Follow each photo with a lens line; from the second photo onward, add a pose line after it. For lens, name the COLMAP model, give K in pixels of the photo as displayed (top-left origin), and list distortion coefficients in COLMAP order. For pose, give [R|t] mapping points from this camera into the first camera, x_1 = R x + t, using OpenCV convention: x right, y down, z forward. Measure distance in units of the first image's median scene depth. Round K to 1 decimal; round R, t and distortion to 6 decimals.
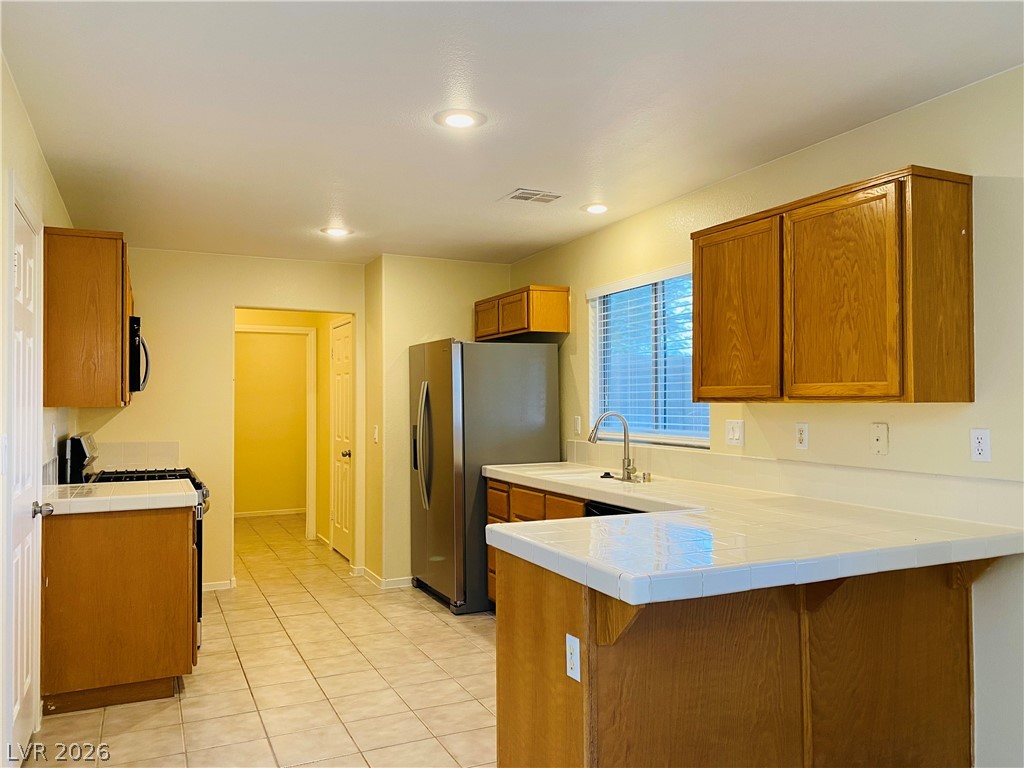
lens RADIAL K [[780.6, 0, 509.8], [0, 780.6, 386.1], [0, 0, 1]] dist [0.009310, -0.000867]
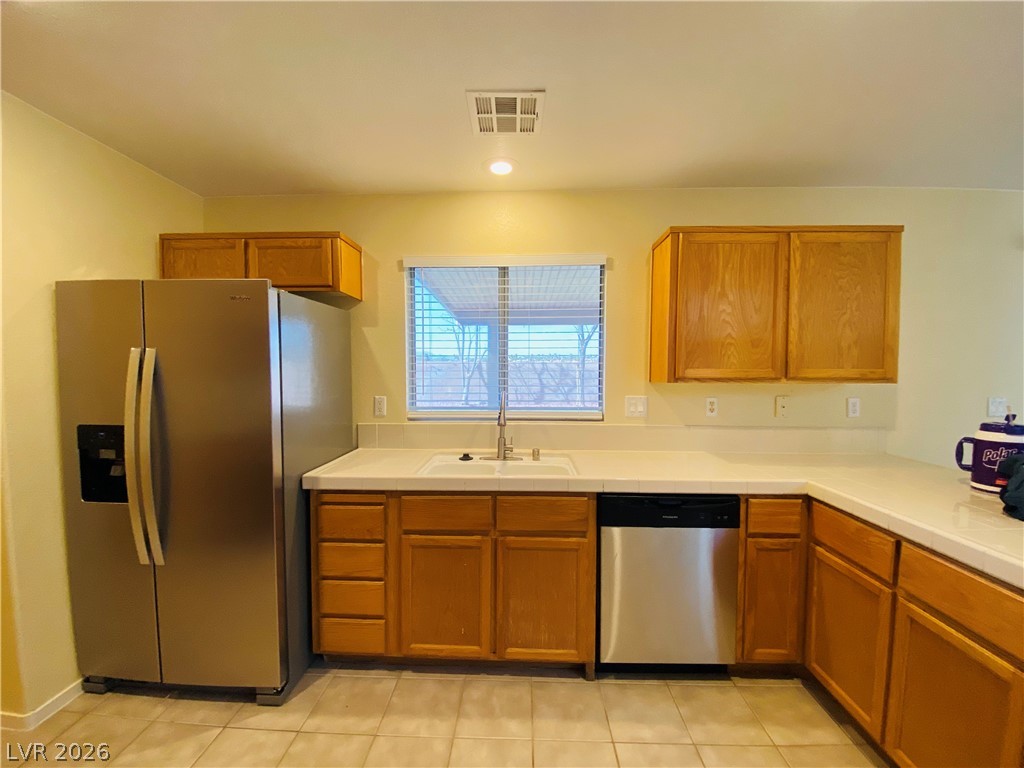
lens RADIAL K [[414.8, 0, 511.8], [0, 414.8, 387.2], [0, 0, 1]] dist [-0.009695, -0.000941]
pose [[0.452219, -0.029599, 0.891416, -0.322774], [-0.020837, 0.998826, 0.043736, 0.005551], [-0.891664, -0.038353, 0.451071, 0.777958]]
